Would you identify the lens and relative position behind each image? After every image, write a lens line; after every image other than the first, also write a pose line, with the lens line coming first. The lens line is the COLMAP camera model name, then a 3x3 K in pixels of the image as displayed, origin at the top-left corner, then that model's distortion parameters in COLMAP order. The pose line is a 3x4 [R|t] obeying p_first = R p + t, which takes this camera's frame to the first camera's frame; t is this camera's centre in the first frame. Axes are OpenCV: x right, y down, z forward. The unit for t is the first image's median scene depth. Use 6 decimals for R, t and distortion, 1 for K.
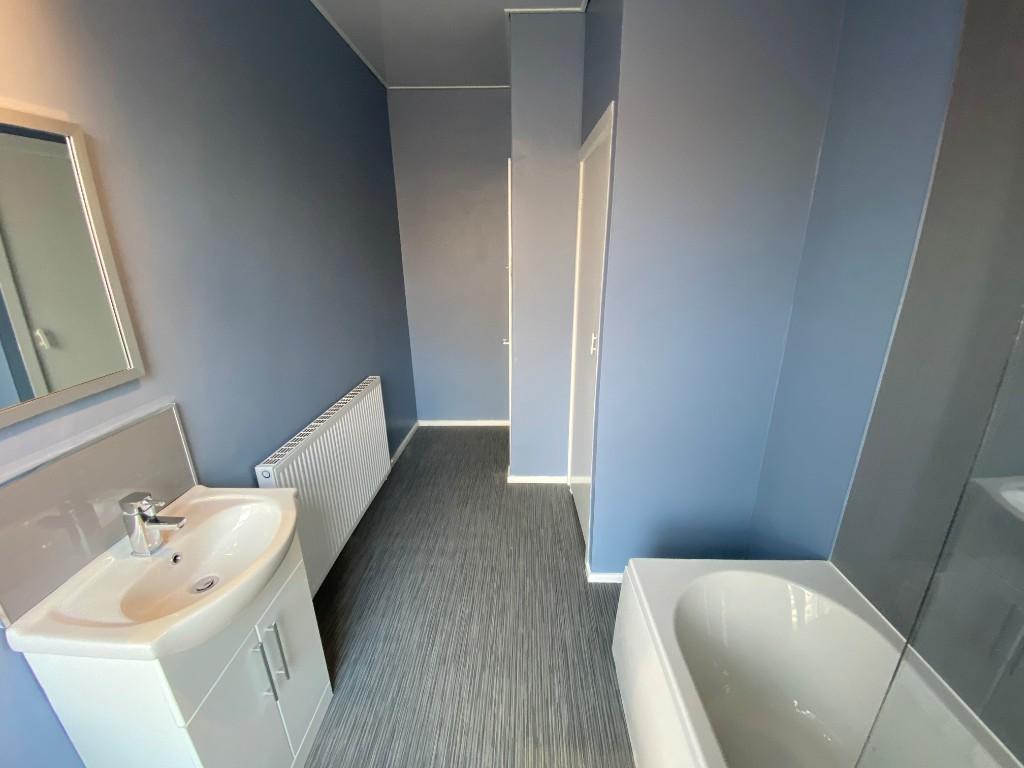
lens RADIAL K [[421.8, 0, 512.0], [0, 421.8, 384.0], [0, 0, 1]] dist [-0.001382, -0.000665]
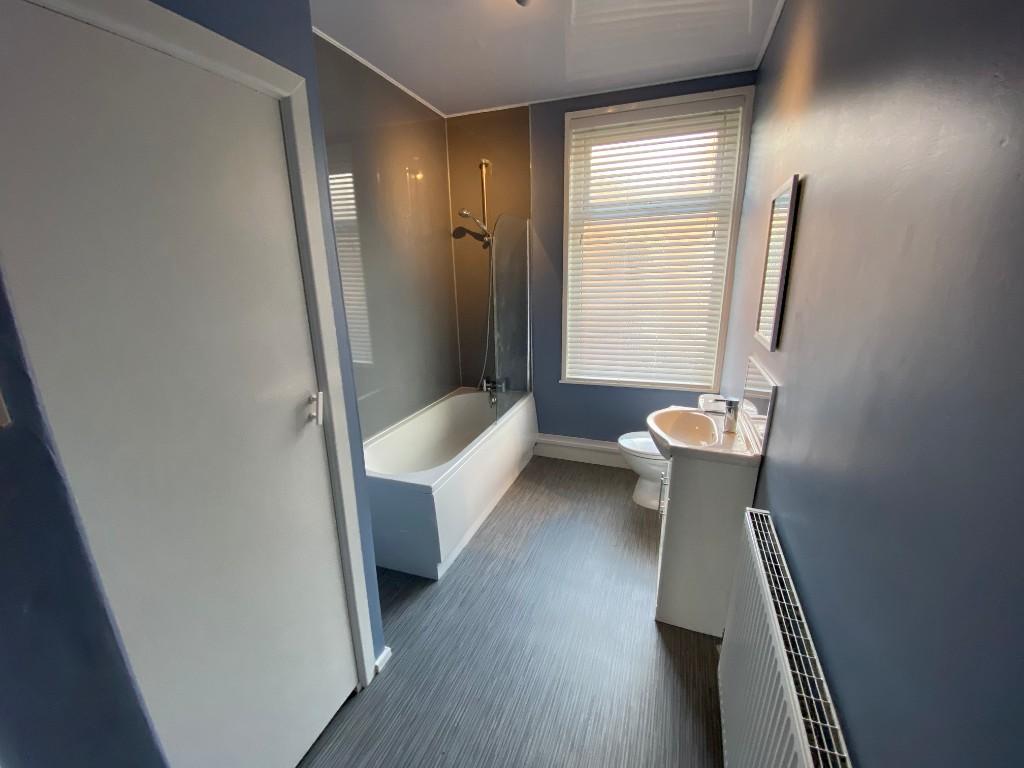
lens RADIAL K [[421.8, 0, 512.0], [0, 421.8, 384.0], [0, 0, 1]] dist [-0.001382, -0.000665]
pose [[-0.942055, -0.068604, 0.328369, -0.391831], [0.126181, 0.834511, 0.536348, -0.558736], [-0.310823, 0.546704, -0.777499, 1.725985]]
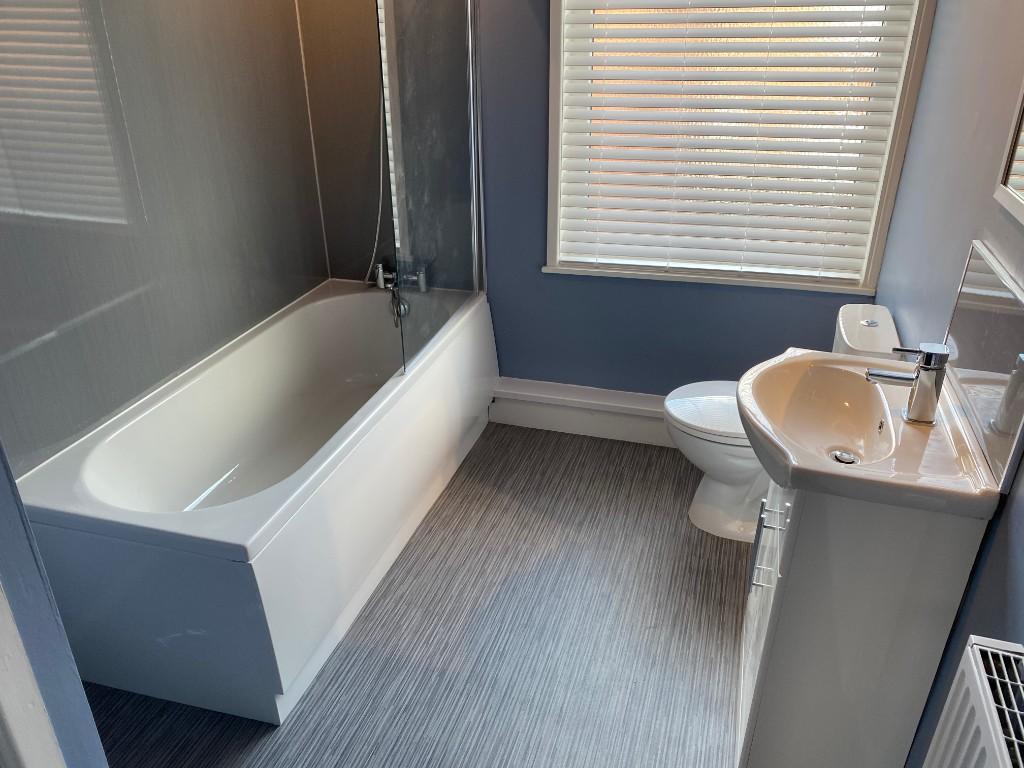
lens RADIAL K [[781.3, 0, 524.4], [0, 781.3, 381.7], [0, 0, 1]] dist [-0.027729, 0.076570]
pose [[-0.966071, -0.115136, 0.231195, -0.330796], [0.081643, 0.713107, 0.696285, -0.485625], [-0.245035, 0.691536, -0.679512, 1.433789]]
